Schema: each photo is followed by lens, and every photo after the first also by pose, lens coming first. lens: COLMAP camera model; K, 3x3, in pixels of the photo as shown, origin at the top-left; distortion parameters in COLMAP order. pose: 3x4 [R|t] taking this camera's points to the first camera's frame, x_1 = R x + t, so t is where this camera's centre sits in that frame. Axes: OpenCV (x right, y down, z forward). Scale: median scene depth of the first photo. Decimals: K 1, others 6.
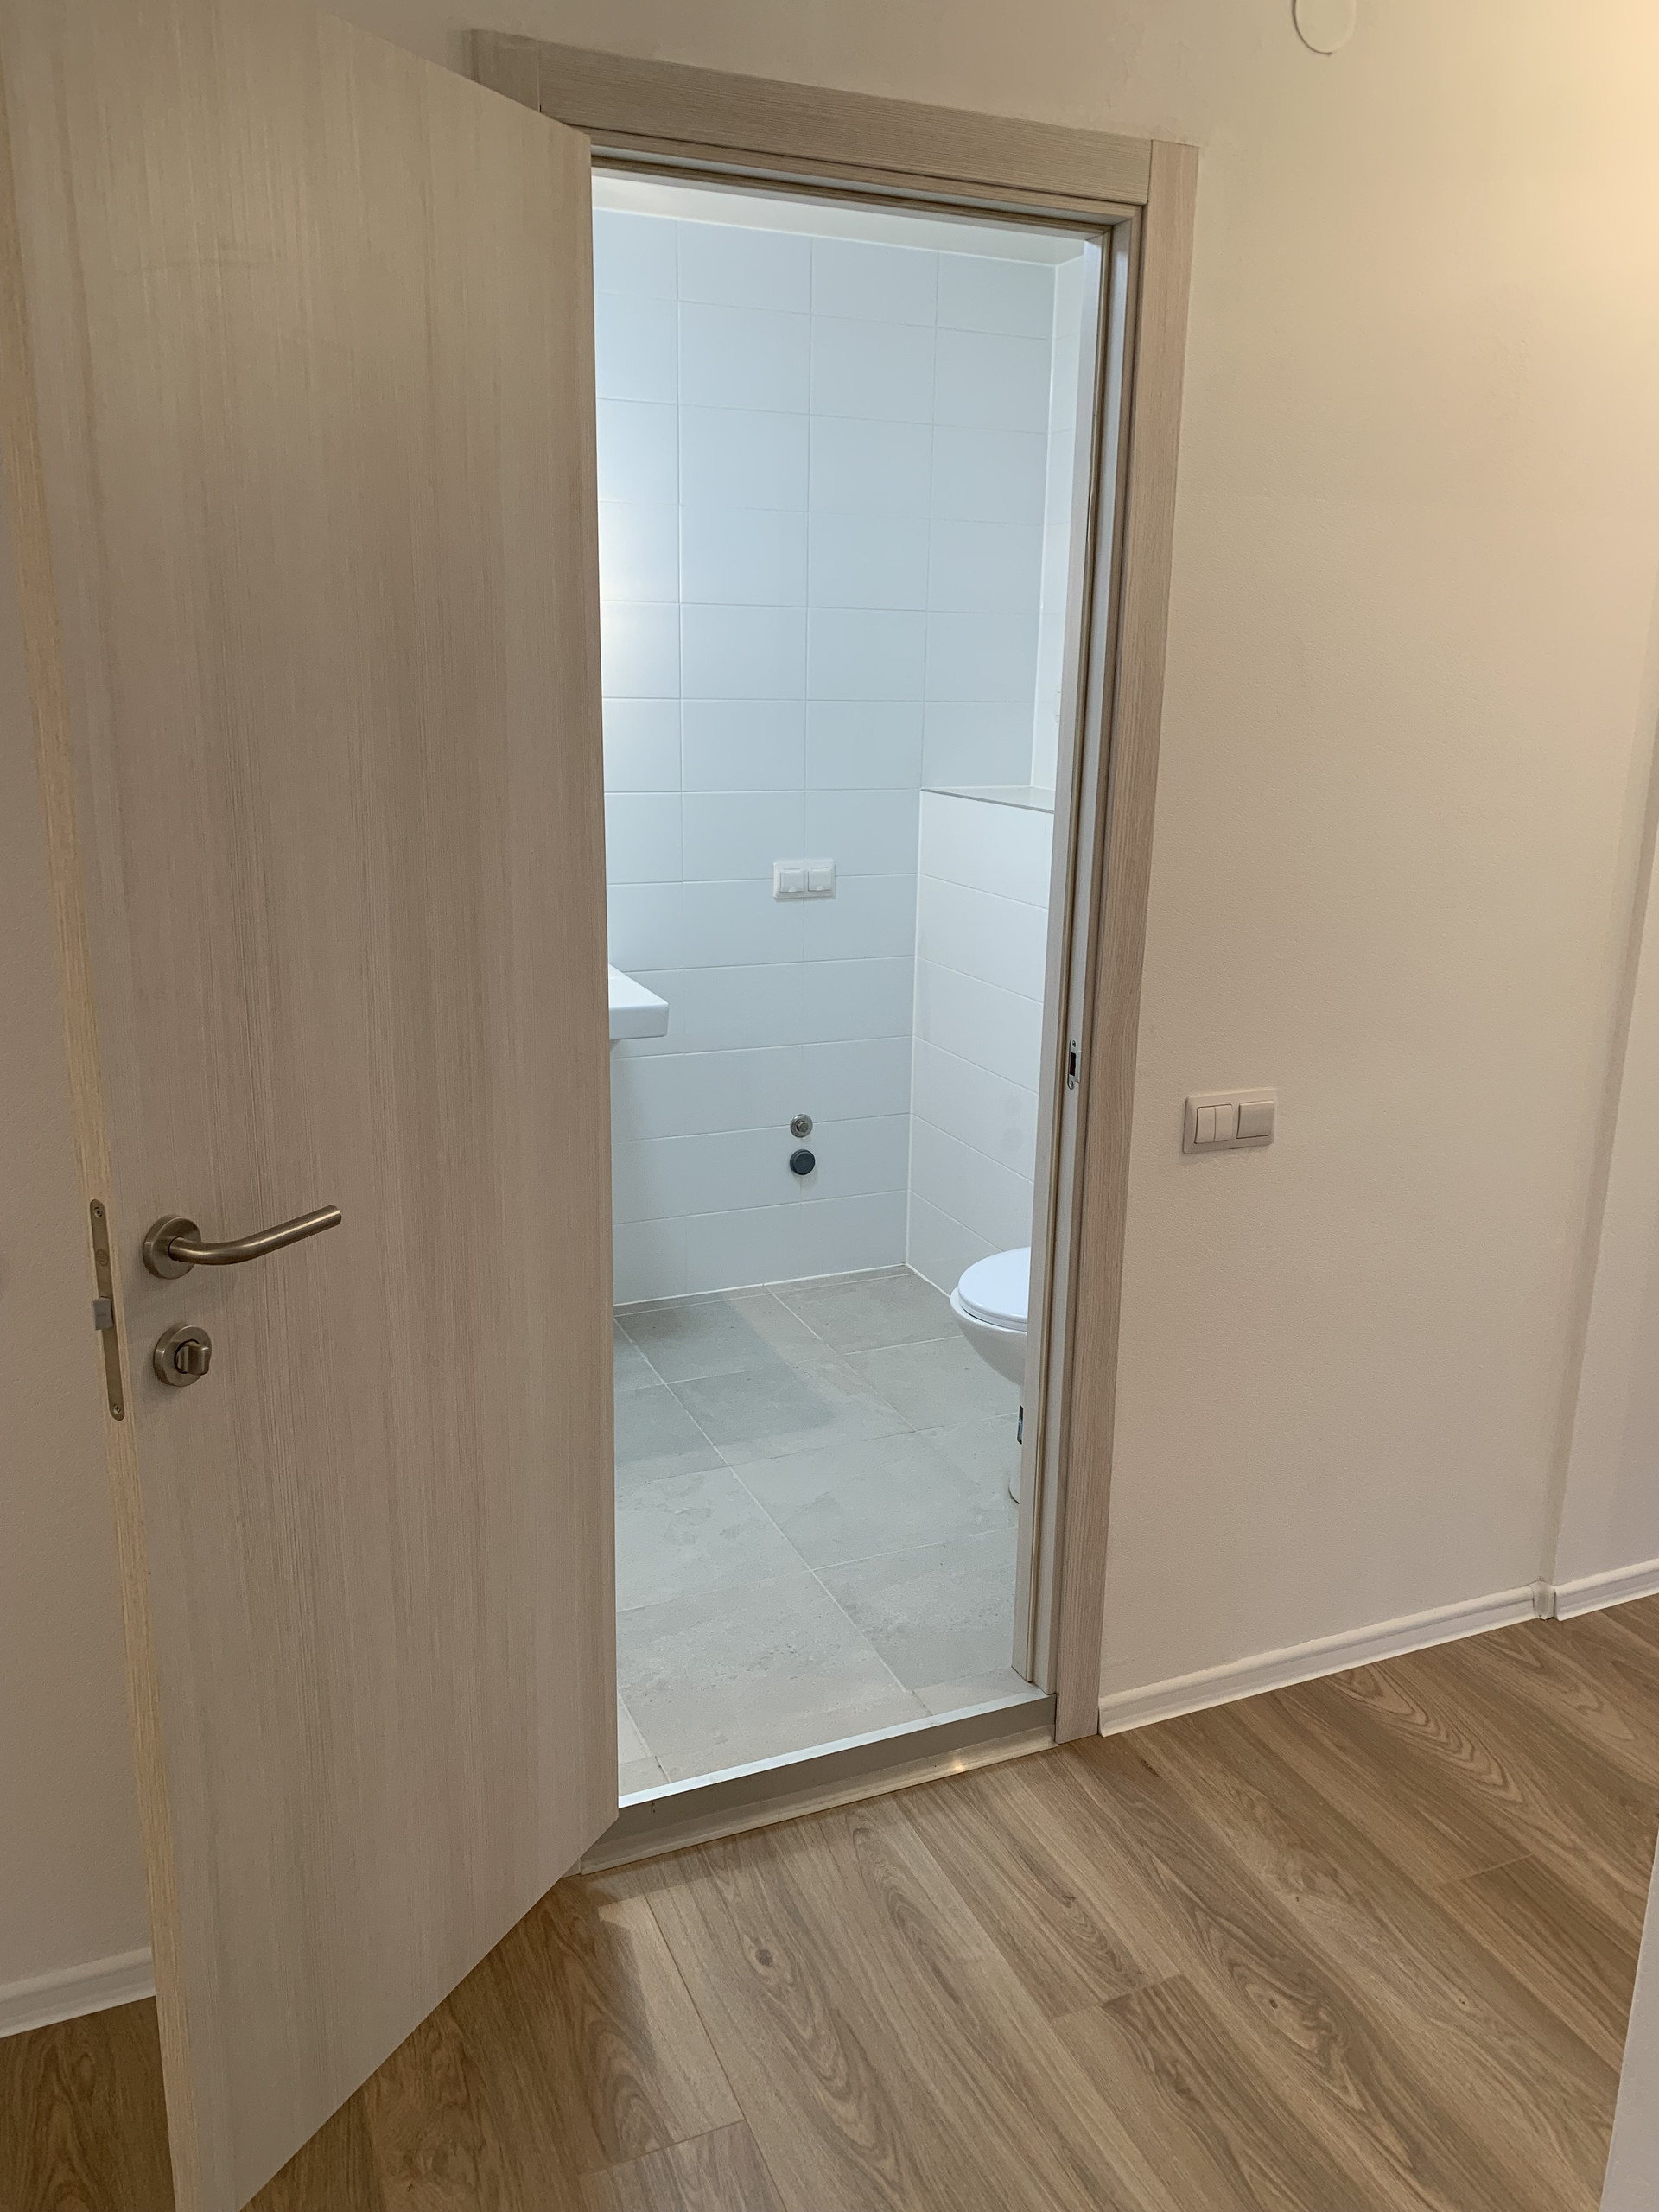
lens RADIAL K [[1684.3, 0, 833.3], [0, 1684.3, 1094.2], [0, 0, 1]] dist [0.021870, -0.008907]
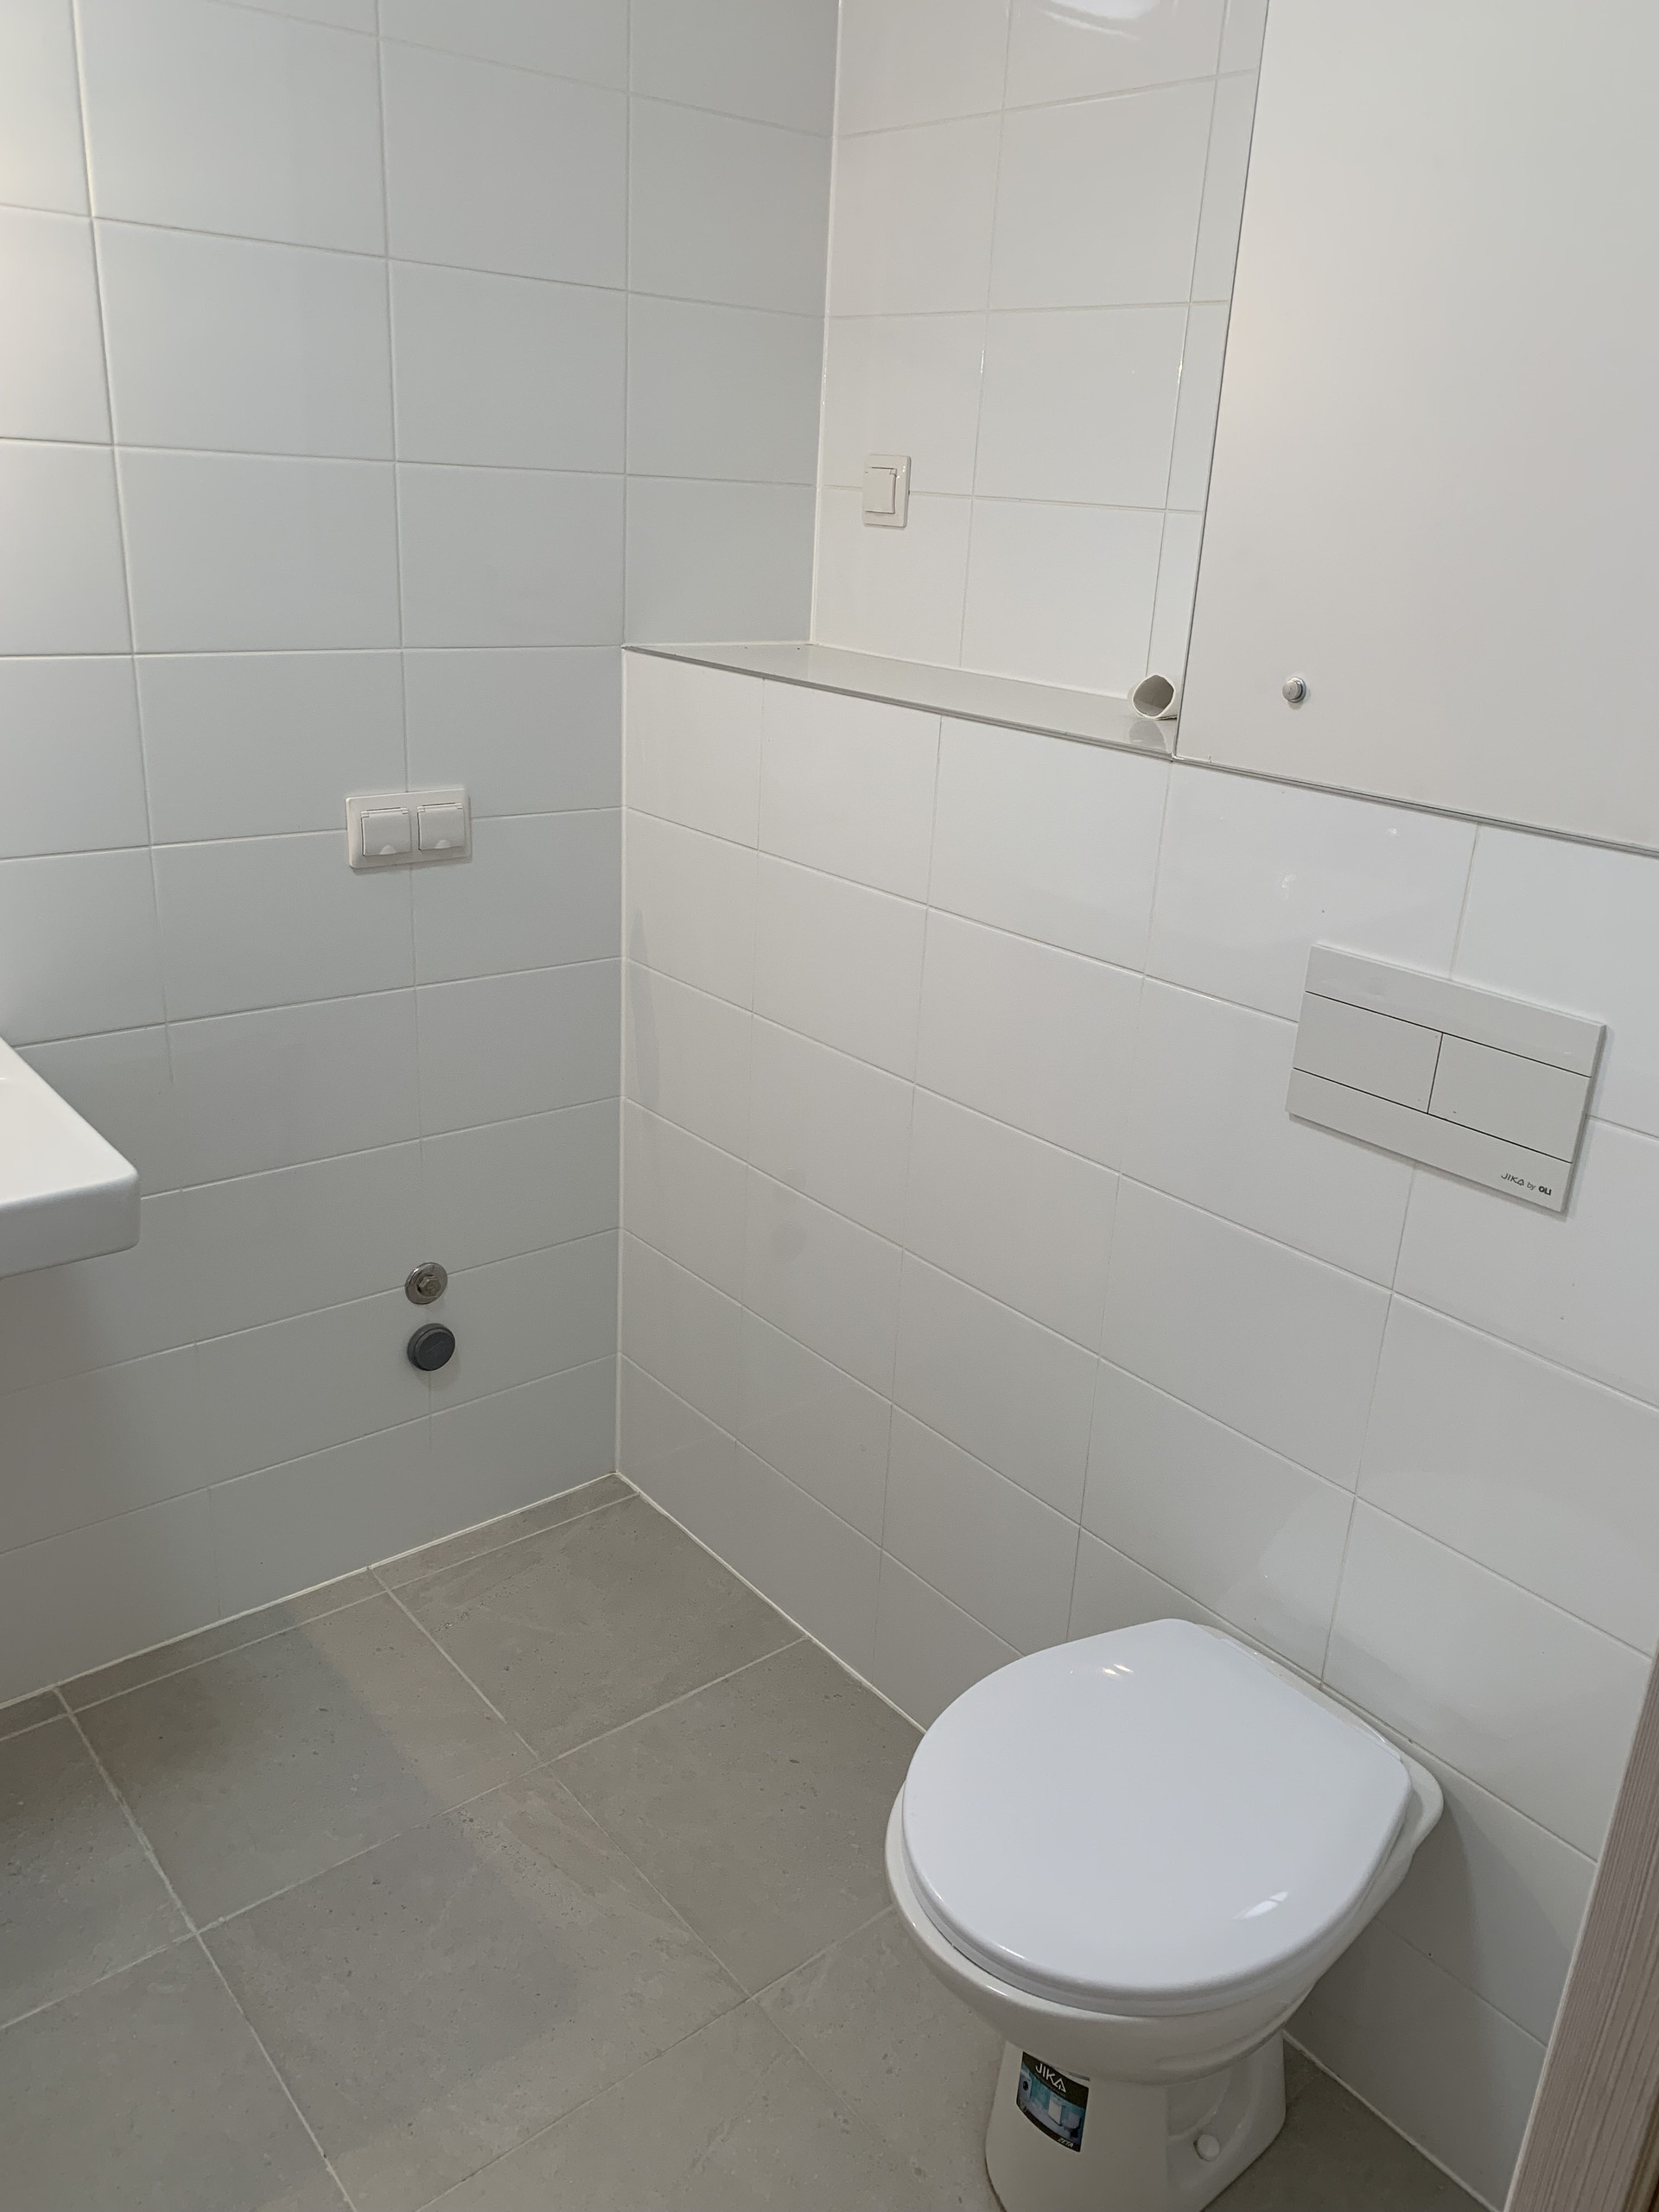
lens RADIAL K [[1684.3, 0, 833.3], [0, 1684.3, 1094.2], [0, 0, 1]] dist [0.021870, -0.008907]
pose [[0.959260, -0.065139, 0.274914, -0.039521], [0.035006, 0.992963, 0.113130, -0.100549], [-0.280349, -0.098897, 0.954790, 0.470724]]
